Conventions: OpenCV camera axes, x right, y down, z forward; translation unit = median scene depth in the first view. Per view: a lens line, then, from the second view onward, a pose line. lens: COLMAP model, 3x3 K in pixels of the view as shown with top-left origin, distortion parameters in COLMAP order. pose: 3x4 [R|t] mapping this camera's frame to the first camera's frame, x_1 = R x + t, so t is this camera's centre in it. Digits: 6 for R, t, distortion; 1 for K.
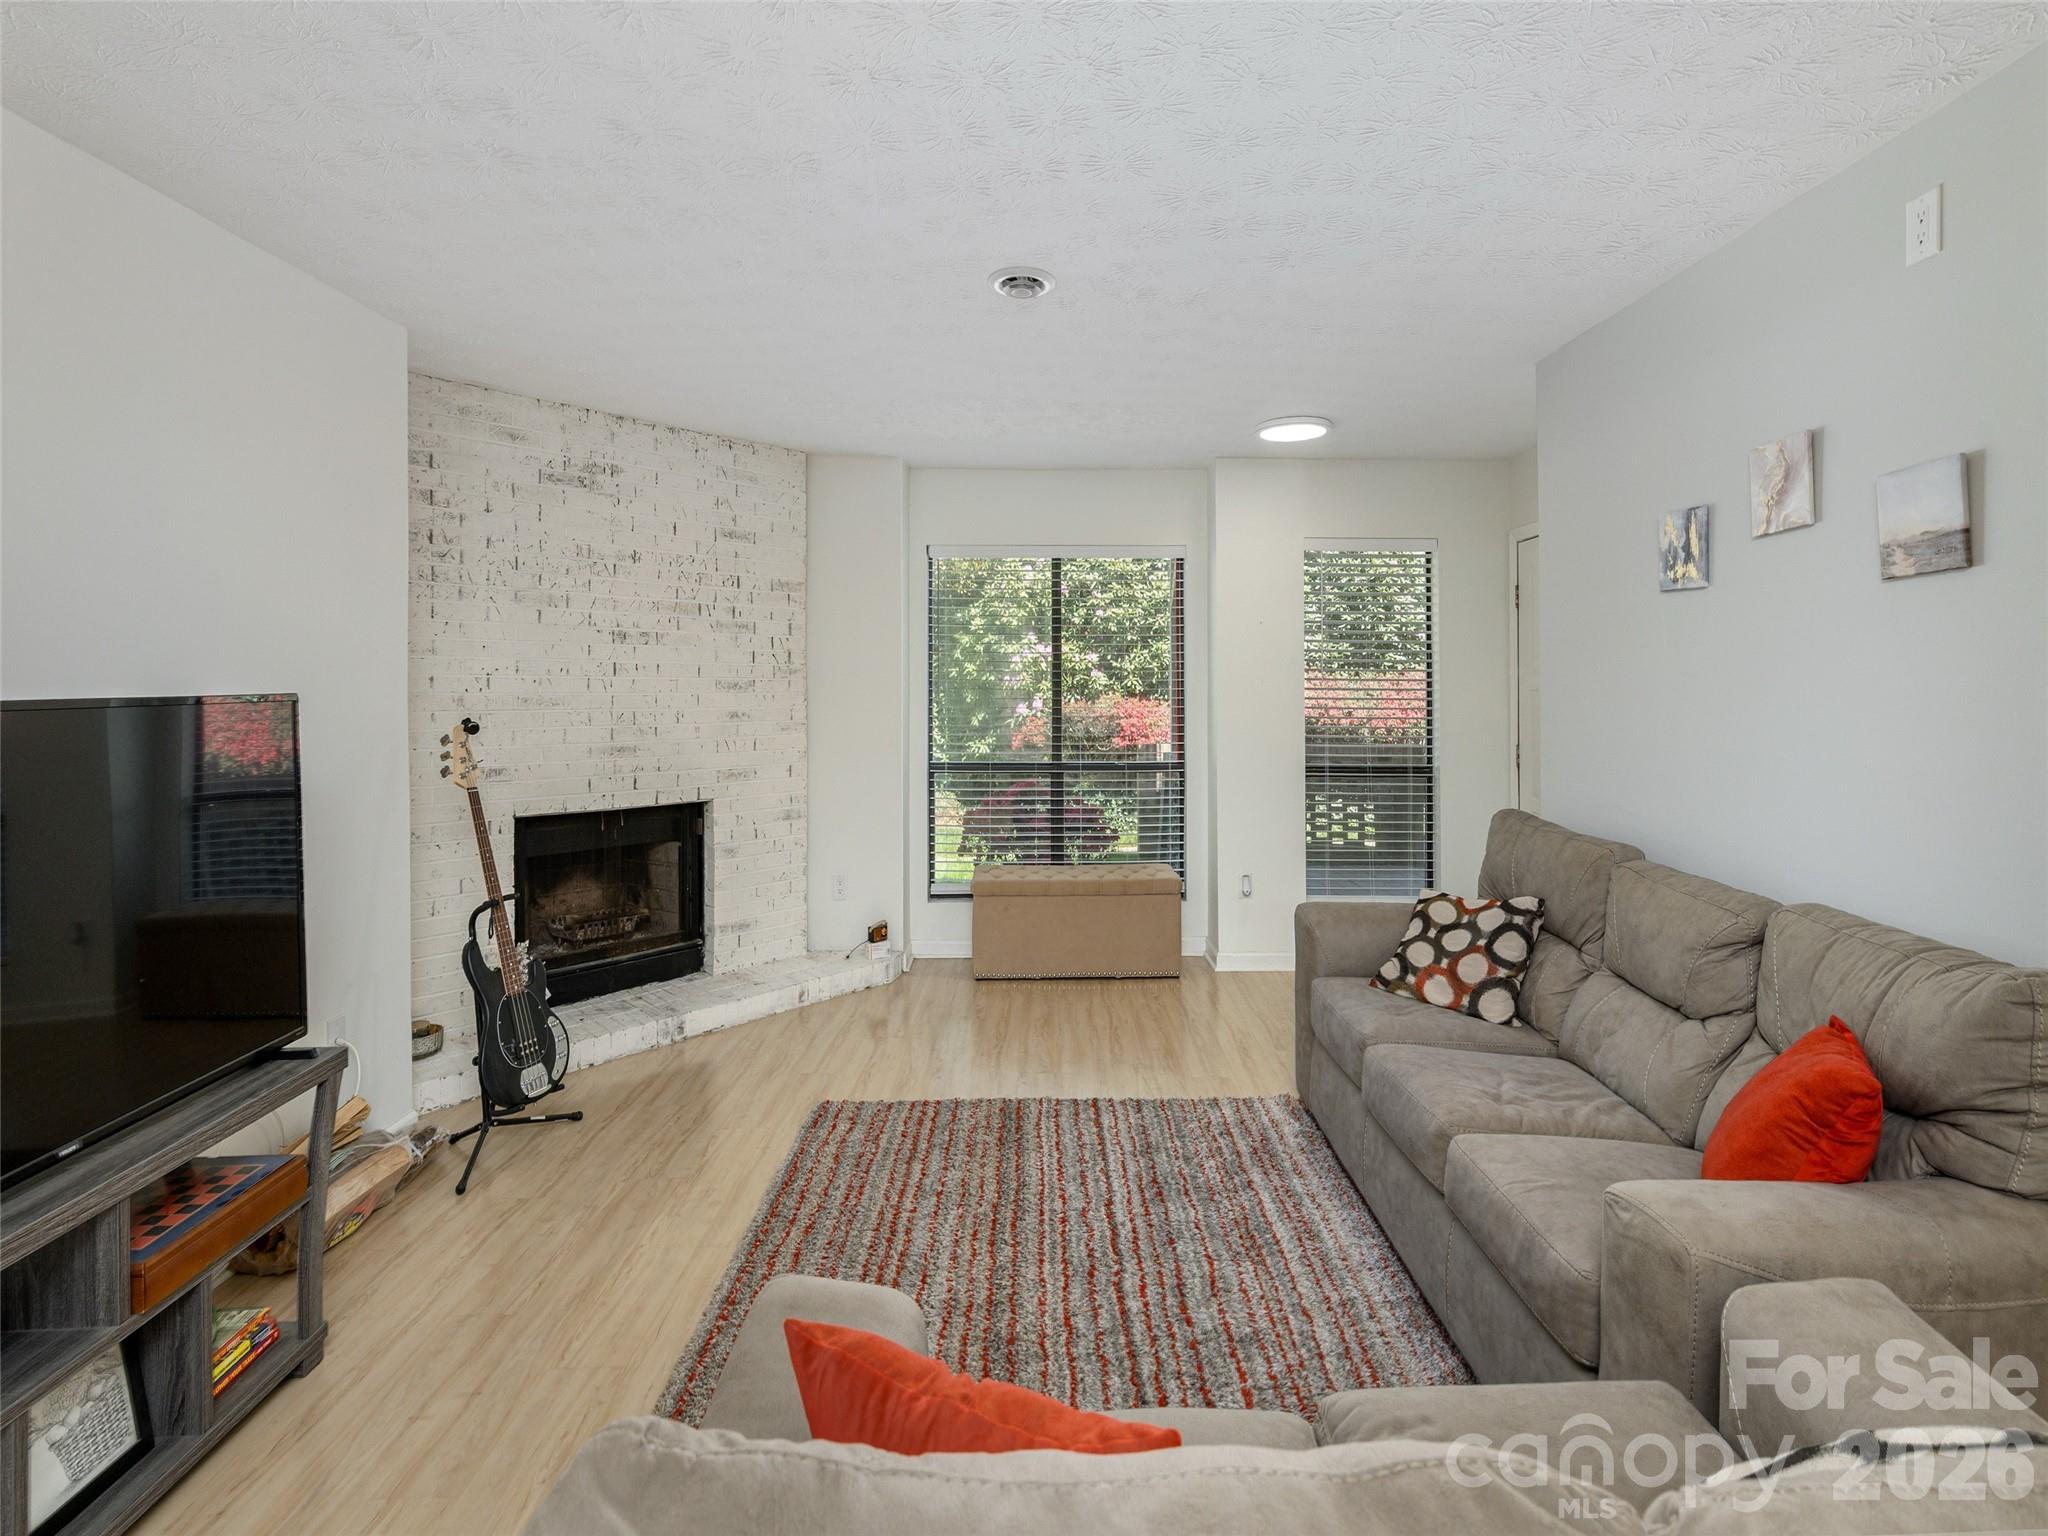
lens RADIAL K [[956.1, 0, 1024.0], [0, 956.1, 768.0], [0, 0, 1]] dist [-0.000389, -0.000185]
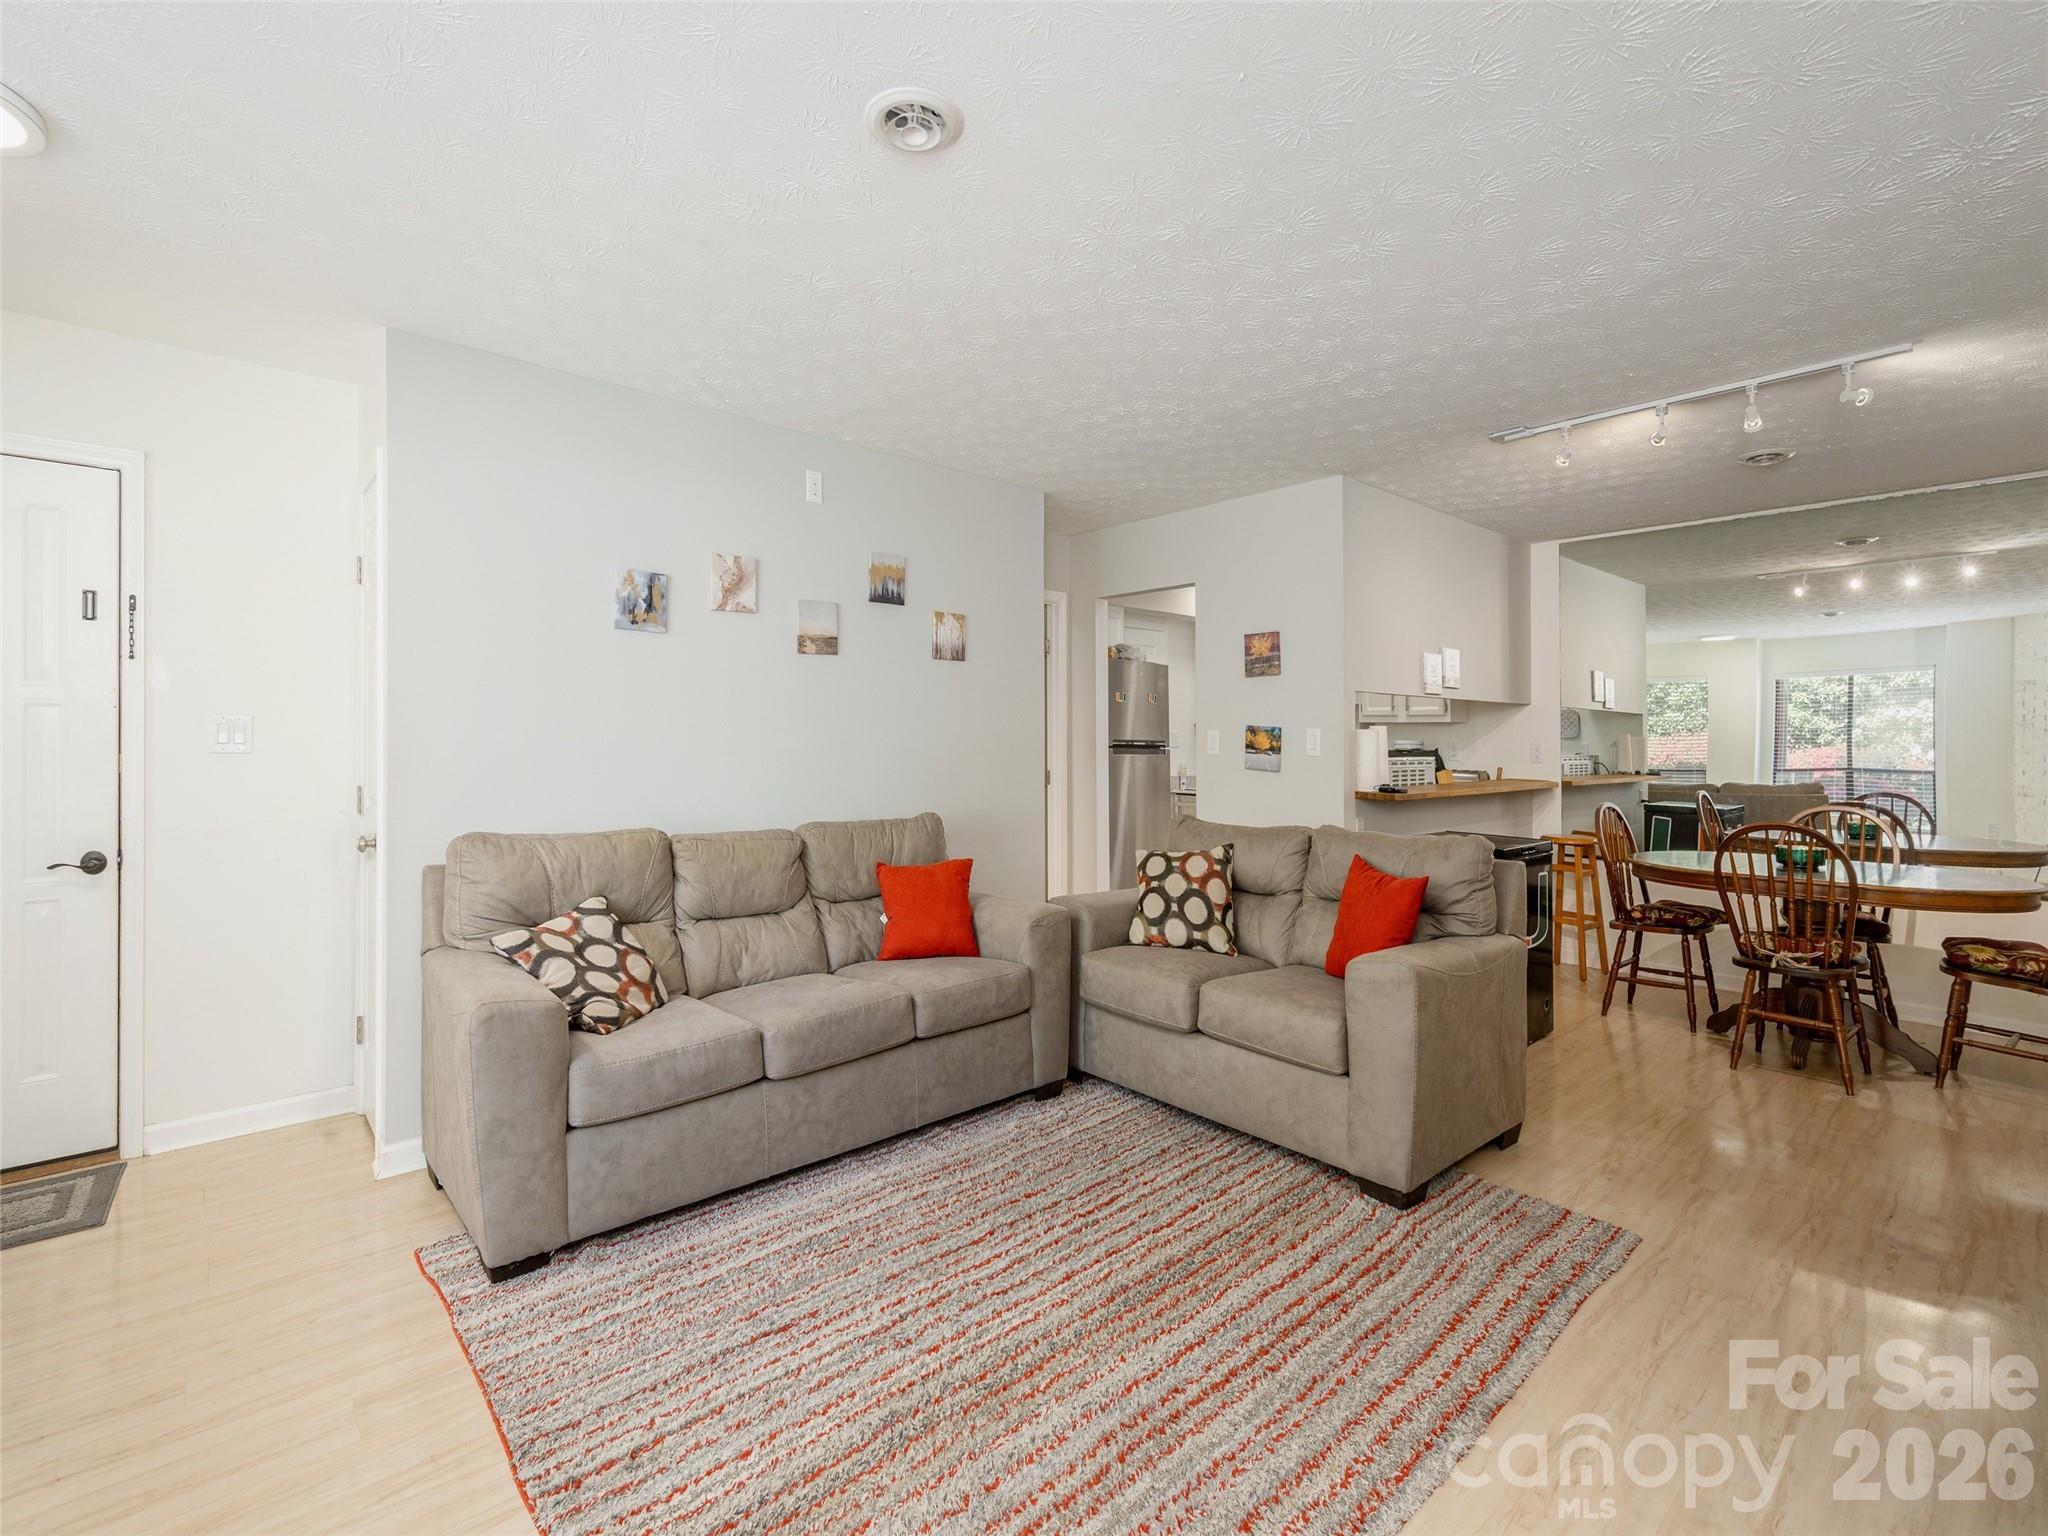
lens RADIAL K [[877.4, 0, 1024.0], [0, 877.4, 768.0], [0, 0, 1]] dist [0.026658, 0.000083]
pose [[-0.662698, 0.002429, 0.748882, -0.666620], [0.083164, 0.994048, 0.070370, -0.047290], [-0.744254, 0.108914, -0.658956, 1.674115]]
